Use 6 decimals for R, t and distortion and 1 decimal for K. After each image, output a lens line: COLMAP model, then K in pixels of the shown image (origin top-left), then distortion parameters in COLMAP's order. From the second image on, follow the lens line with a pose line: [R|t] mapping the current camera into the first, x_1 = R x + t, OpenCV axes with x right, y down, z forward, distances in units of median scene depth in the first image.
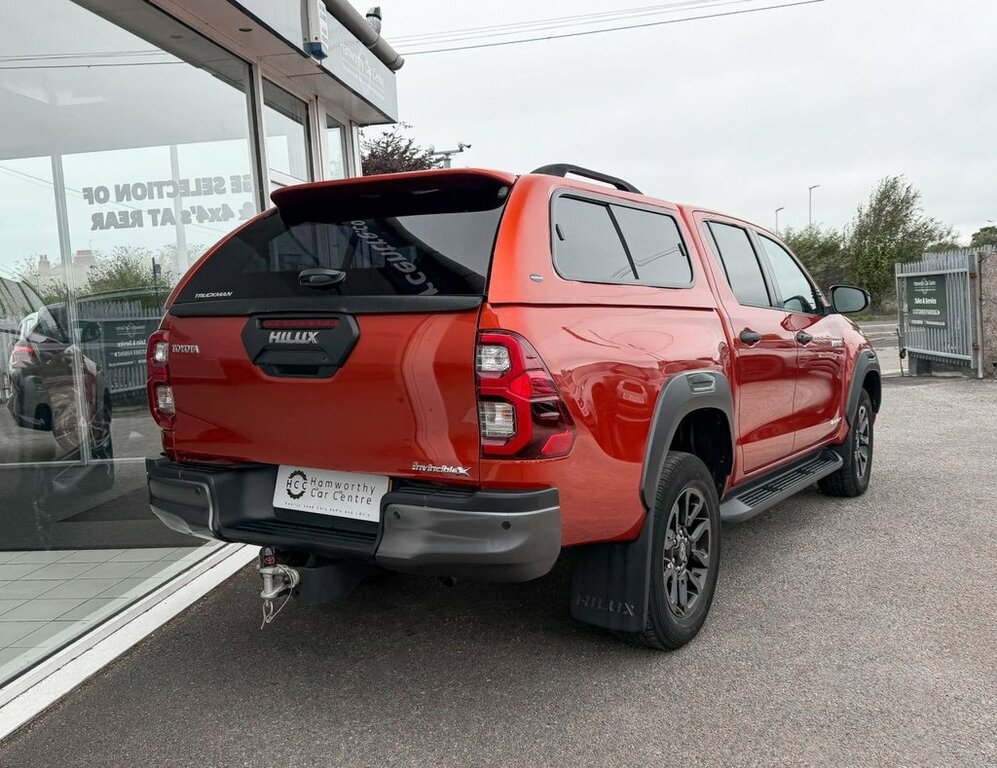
lens RADIAL K [[881.6, 0, 452.4], [0, 881.6, 379.6], [0, 0, 1]] dist [0.068060, -0.013514]
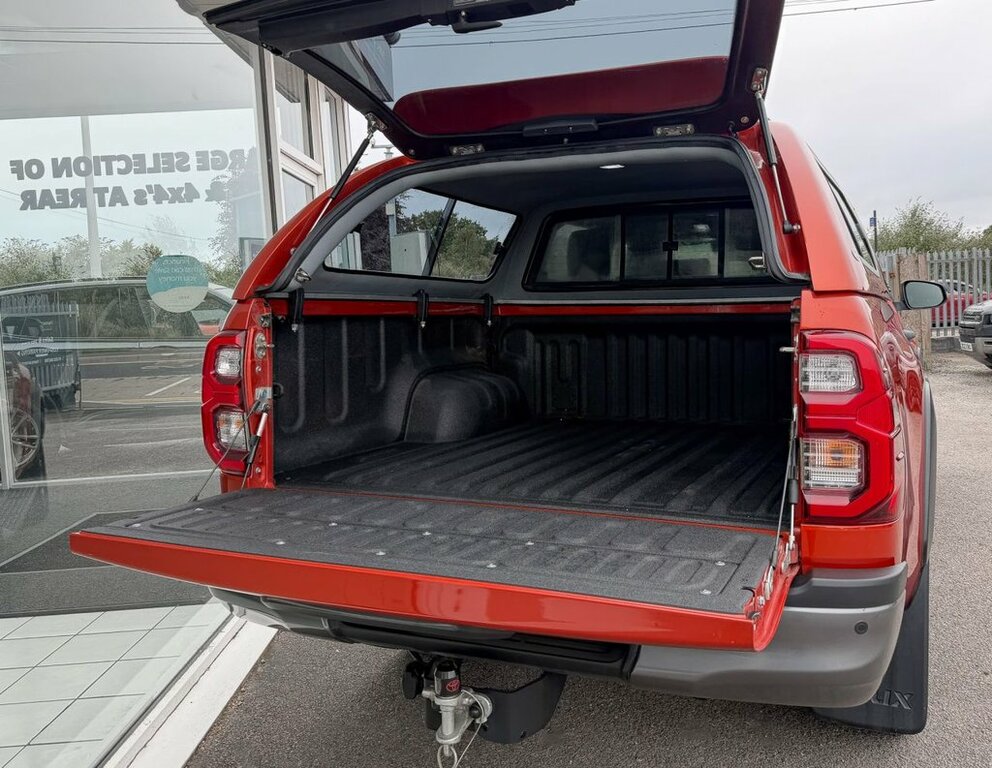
lens RADIAL K [[827.2, 0, 501.5], [0, 827.2, 342.4], [0, 0, 1]] dist [0.081996, -0.099954]
pose [[0.983121, -0.006414, 0.182842, -0.160710], [0.012753, 0.999357, -0.033516, -0.015100], [-0.182509, 0.035282, 0.982571, 0.215128]]
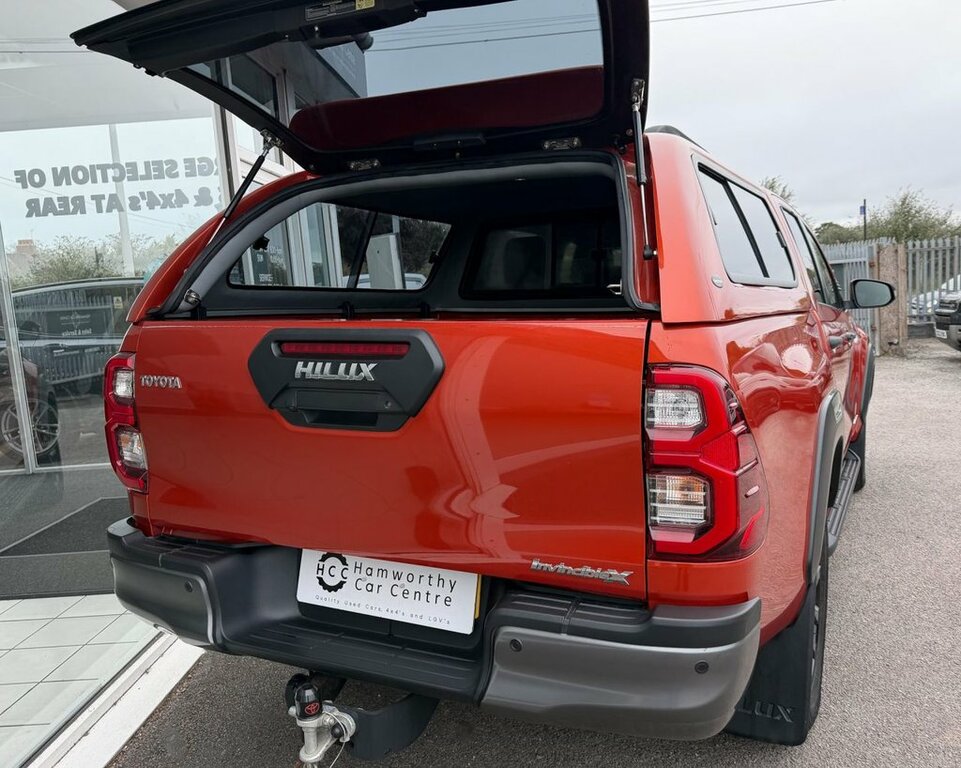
lens RADIAL K [[770.3, 0, 480.5], [0, 770.3, 384.0], [0, 0, 1]] dist [0.009424, 0.008724]
pose [[0.990831, -0.023458, 0.133053, -0.086359], [0.018124, 0.998988, 0.041160, -0.034715], [-0.133883, -0.038372, 0.990254, 0.236621]]
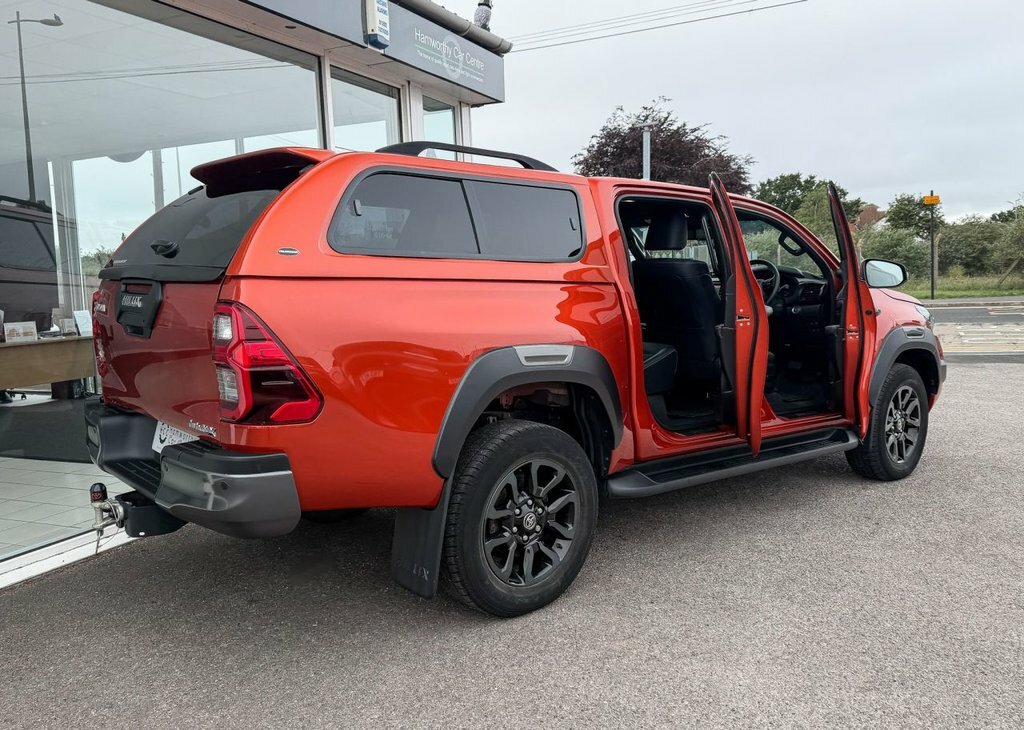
lens RADIAL K [[803.7, 0, 513.0], [0, 803.7, 326.0], [0, 0, 1]] dist [0.101621, 0.000456]
pose [[0.969310, 0.034328, -0.243433, 0.314411], [-0.036402, 0.999329, -0.004022, -0.017558], [0.243132, 0.012760, 0.969909, 0.064143]]
